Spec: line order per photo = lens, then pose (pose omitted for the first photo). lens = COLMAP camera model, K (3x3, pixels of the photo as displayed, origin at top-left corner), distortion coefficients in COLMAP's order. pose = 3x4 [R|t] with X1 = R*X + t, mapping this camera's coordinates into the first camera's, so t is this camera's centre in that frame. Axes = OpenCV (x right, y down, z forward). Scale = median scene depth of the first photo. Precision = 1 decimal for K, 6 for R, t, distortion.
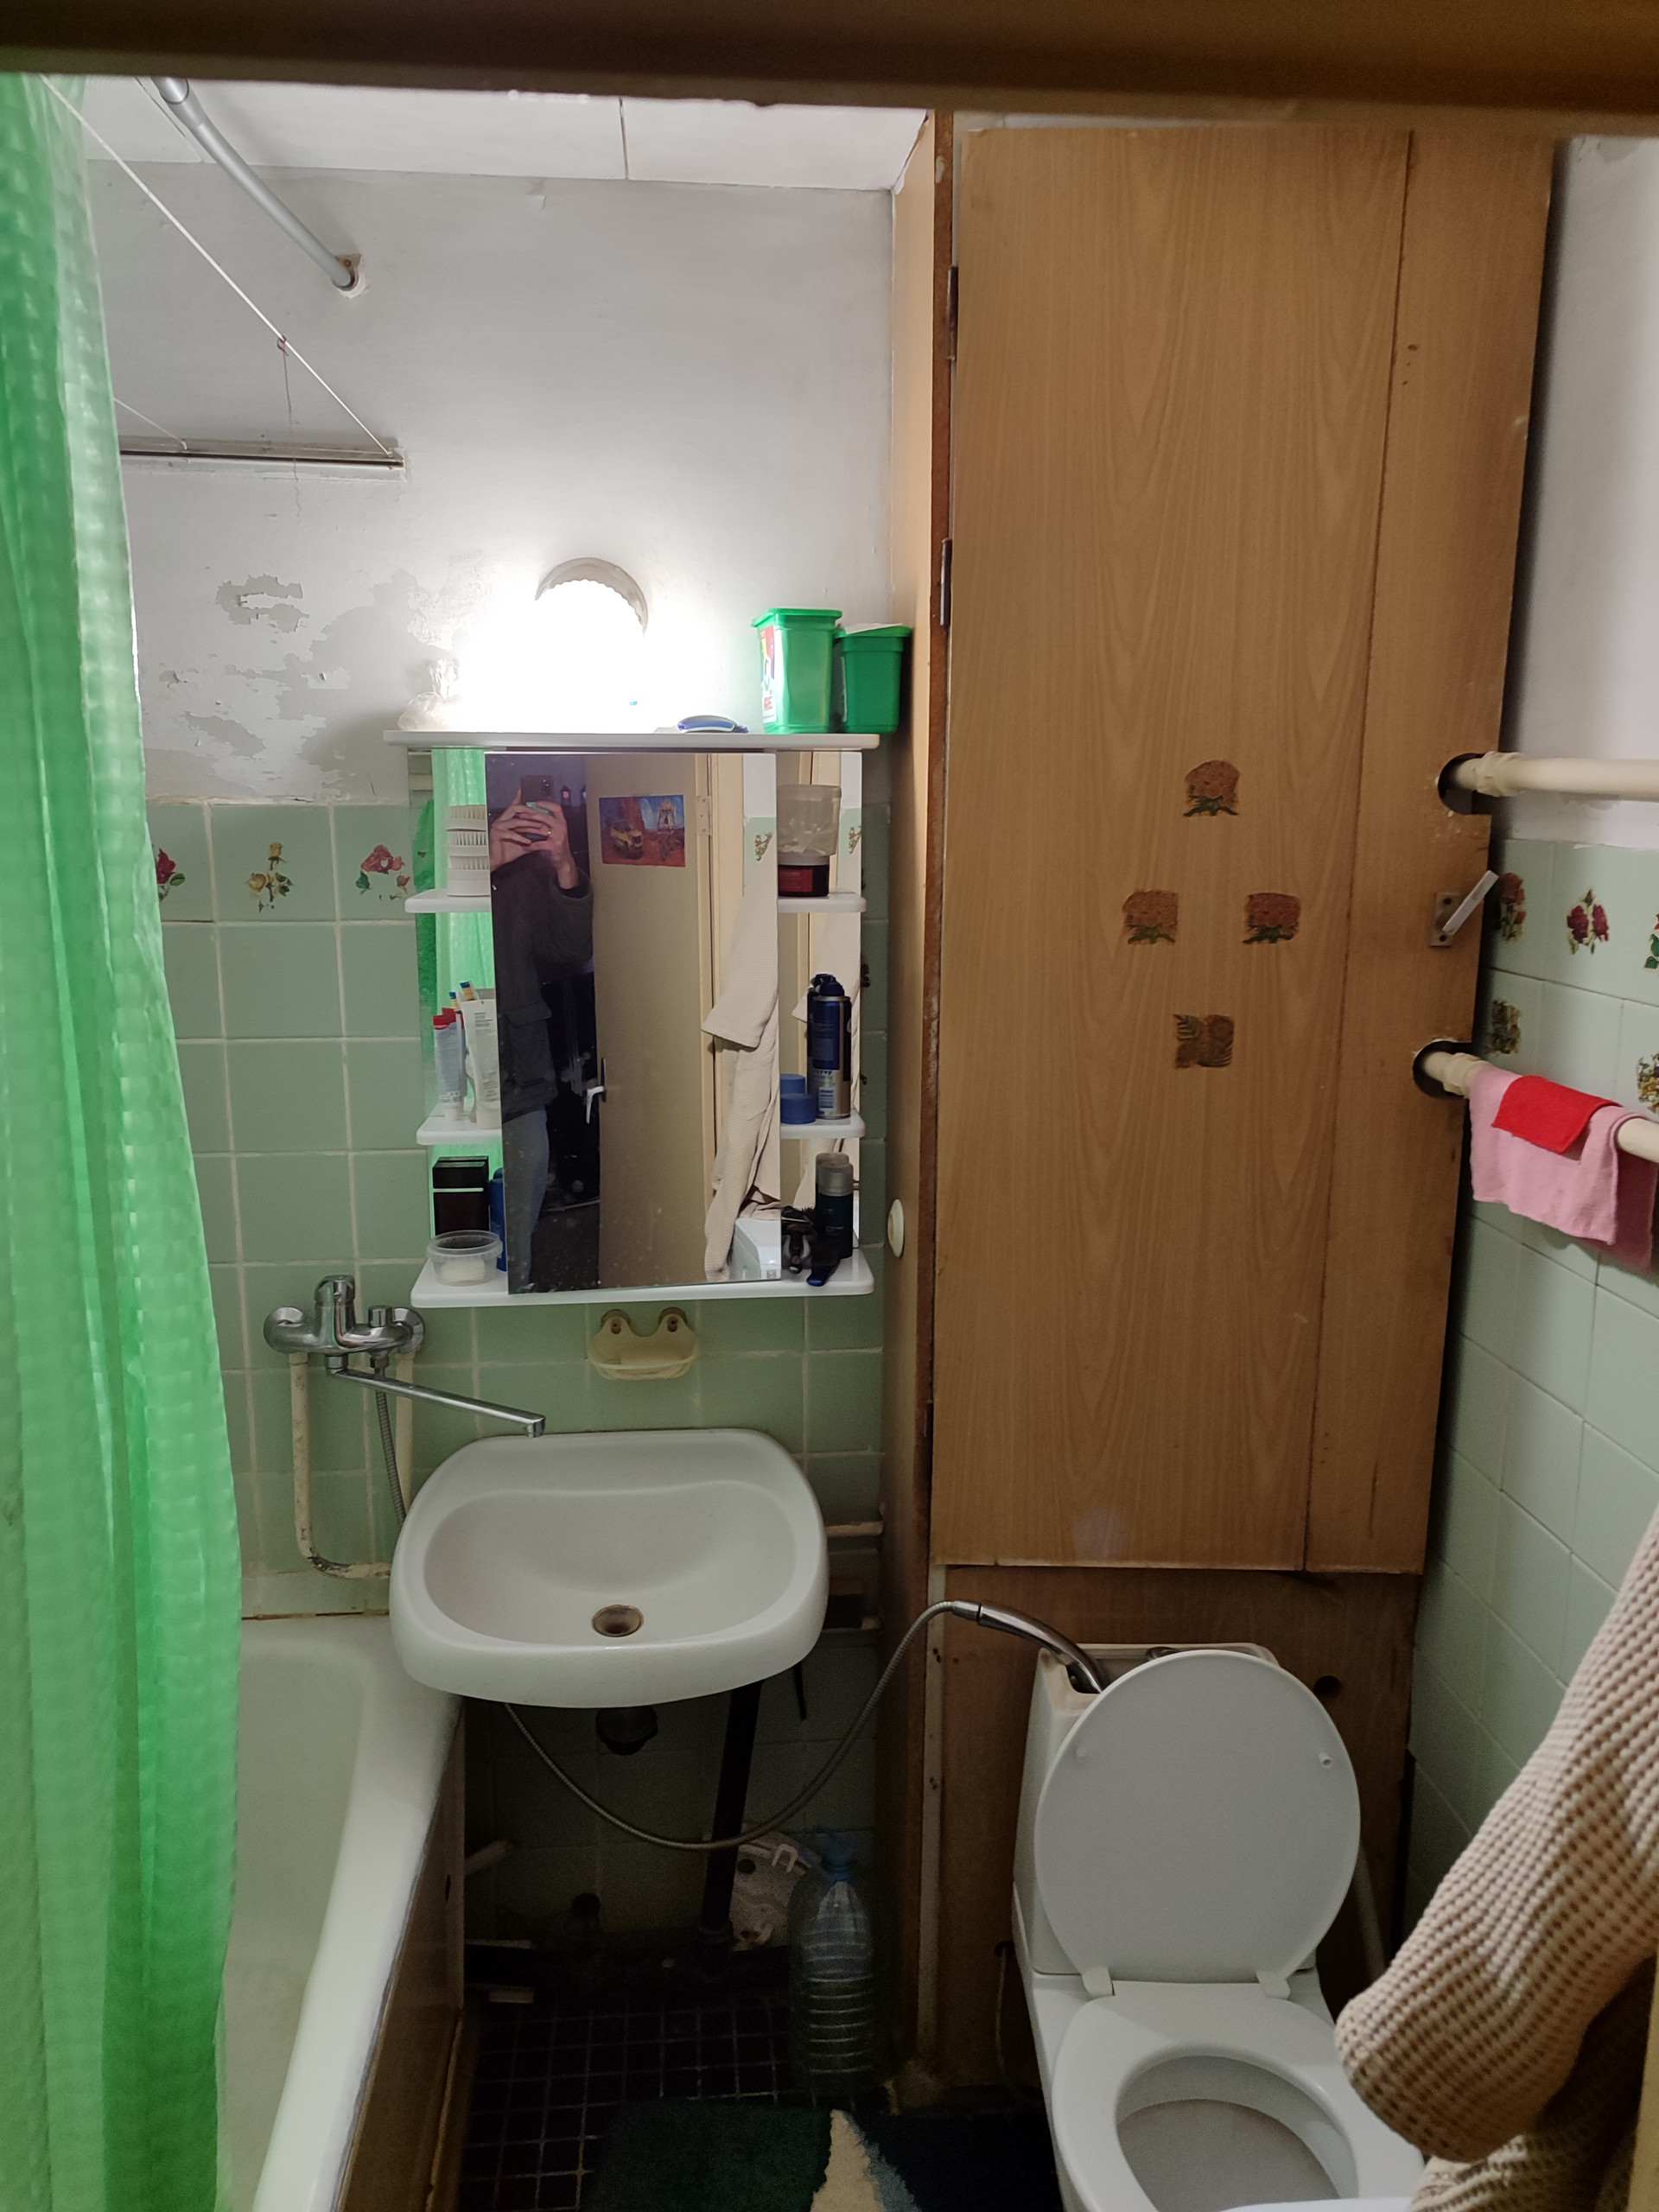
lens RADIAL K [[1581.7, 0, 830.7], [0, 1581.7, 1108.2], [0, 0, 1]] dist [-0.003247, 0.002287]
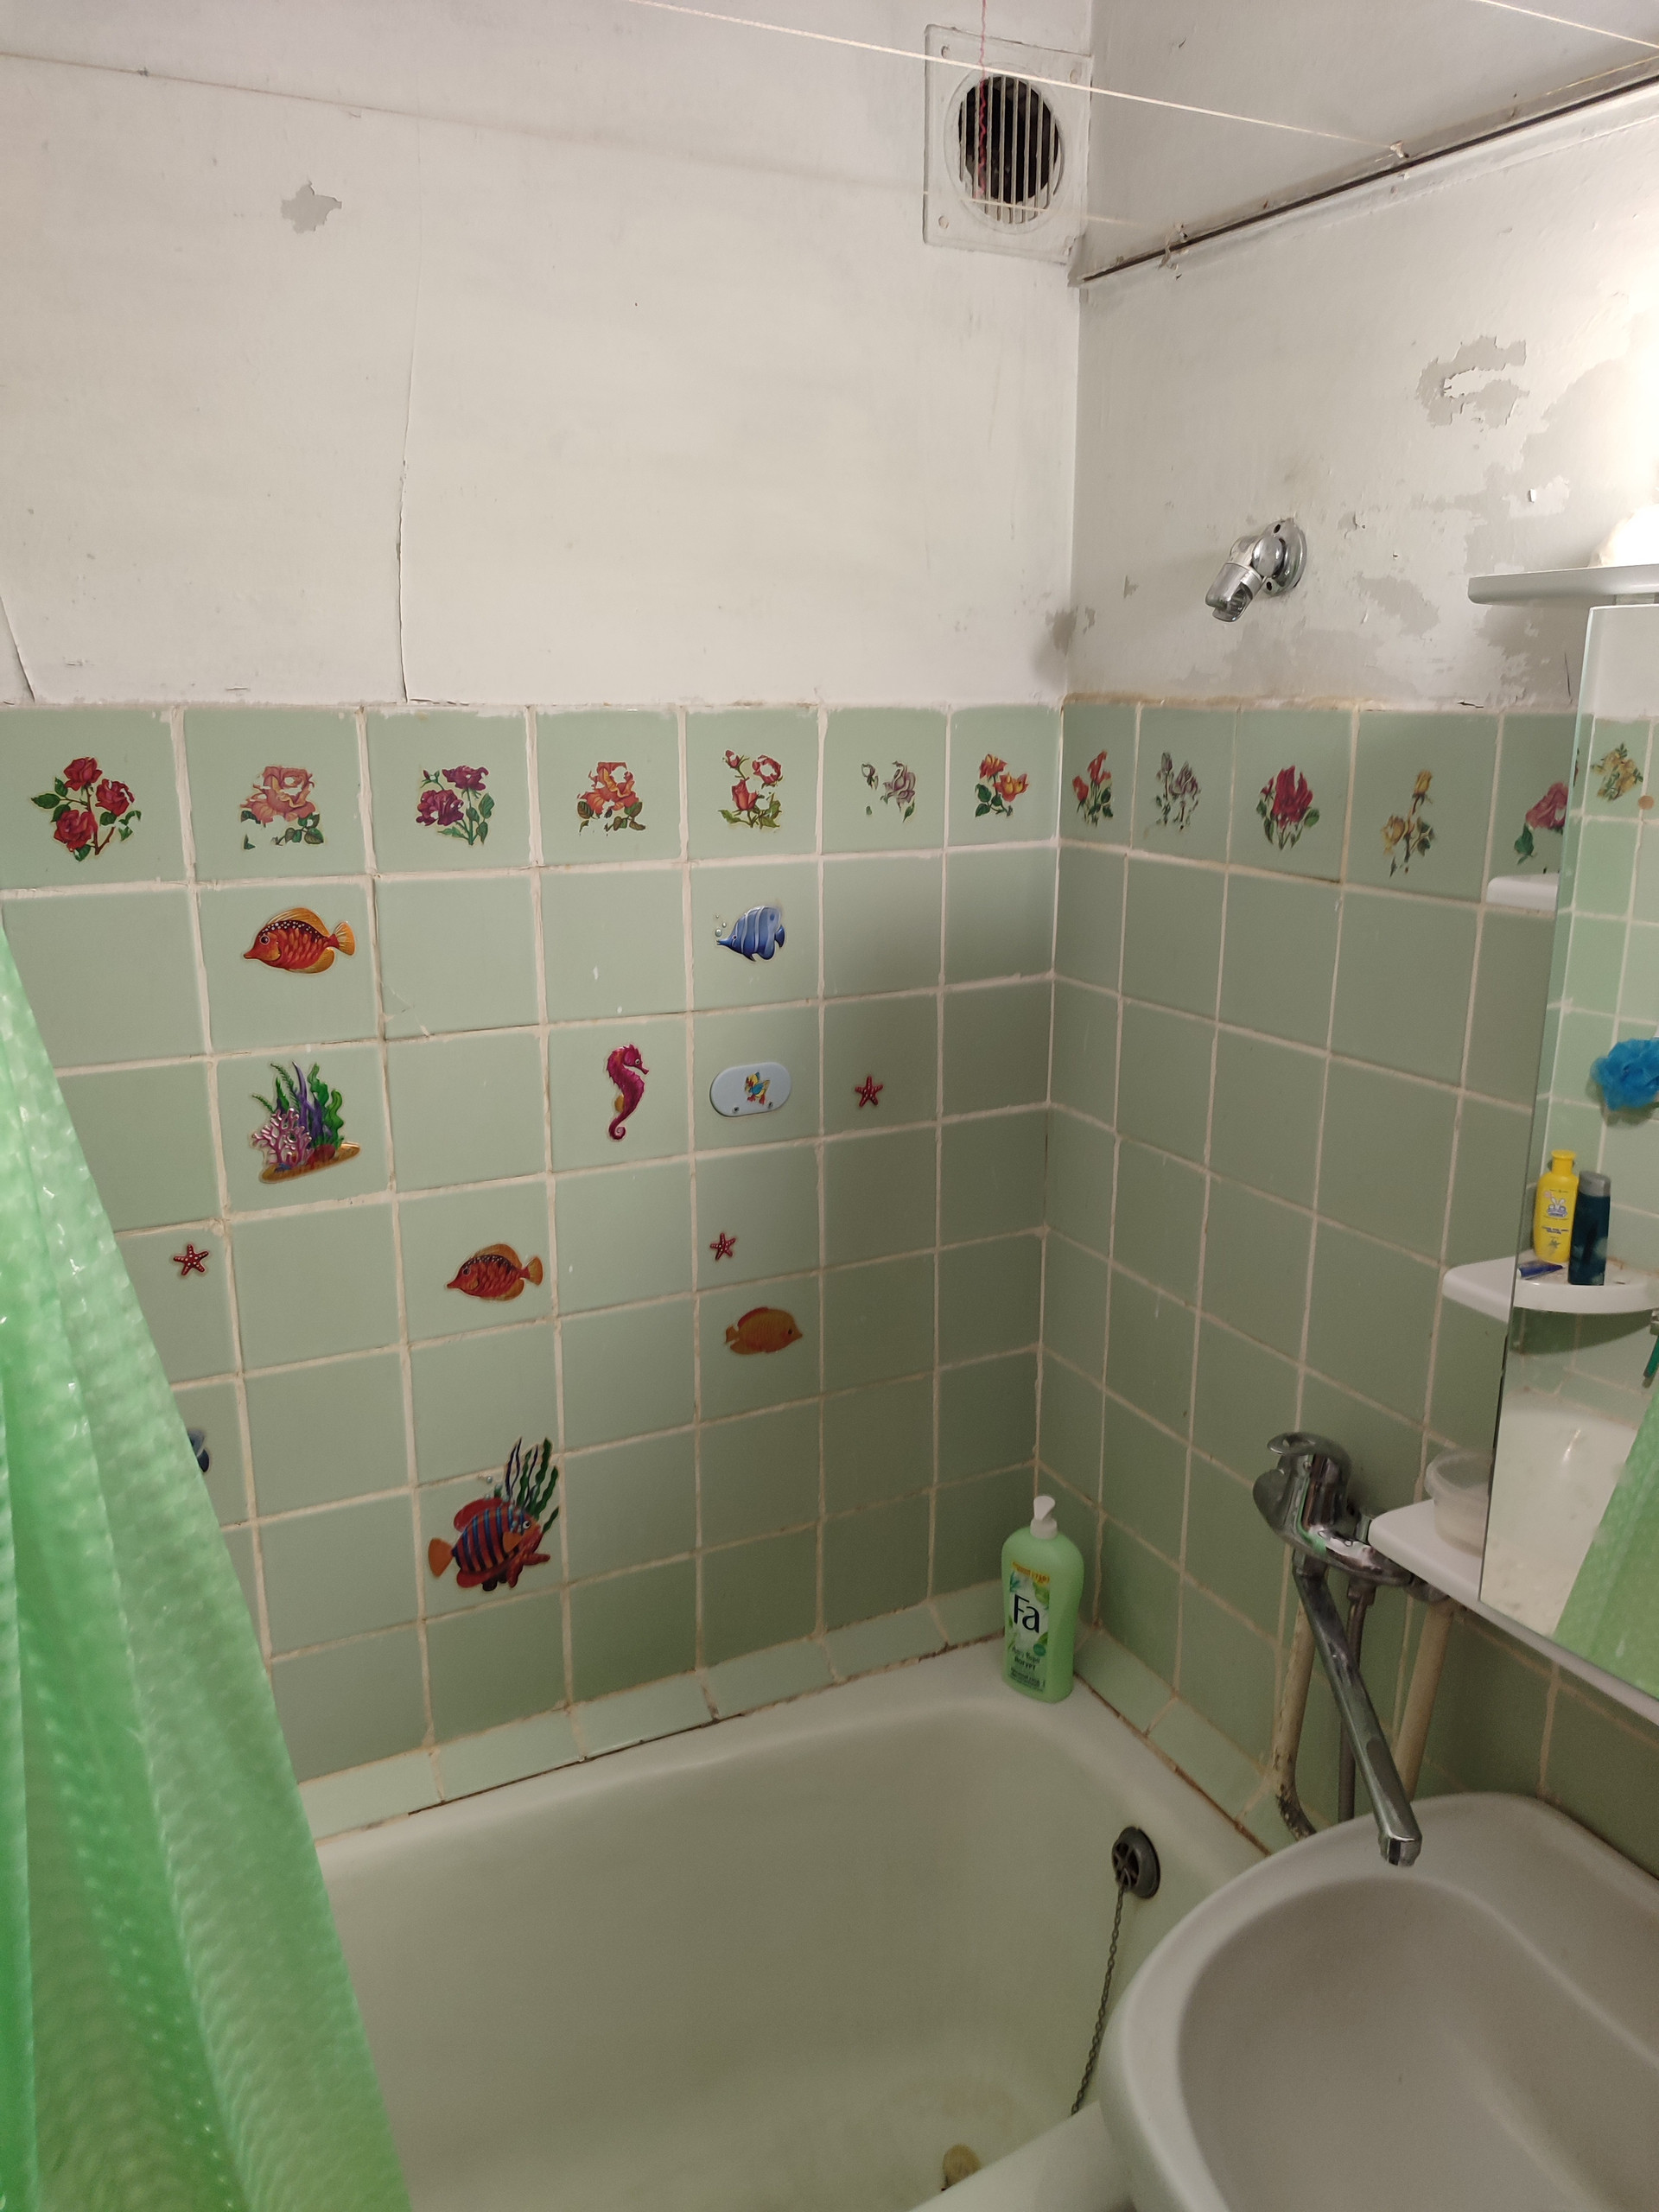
lens RADIAL K [[1581.7, 0, 826.4], [0, 1581.7, 1088.9], [0, 0, 1]] dist [-0.003247, 0.002287]
pose [[0.375539, 0.223113, -0.899550, 0.164387], [-0.182484, 0.969392, 0.164254, -0.104543], [0.908664, 0.102470, 0.404759, 0.535631]]
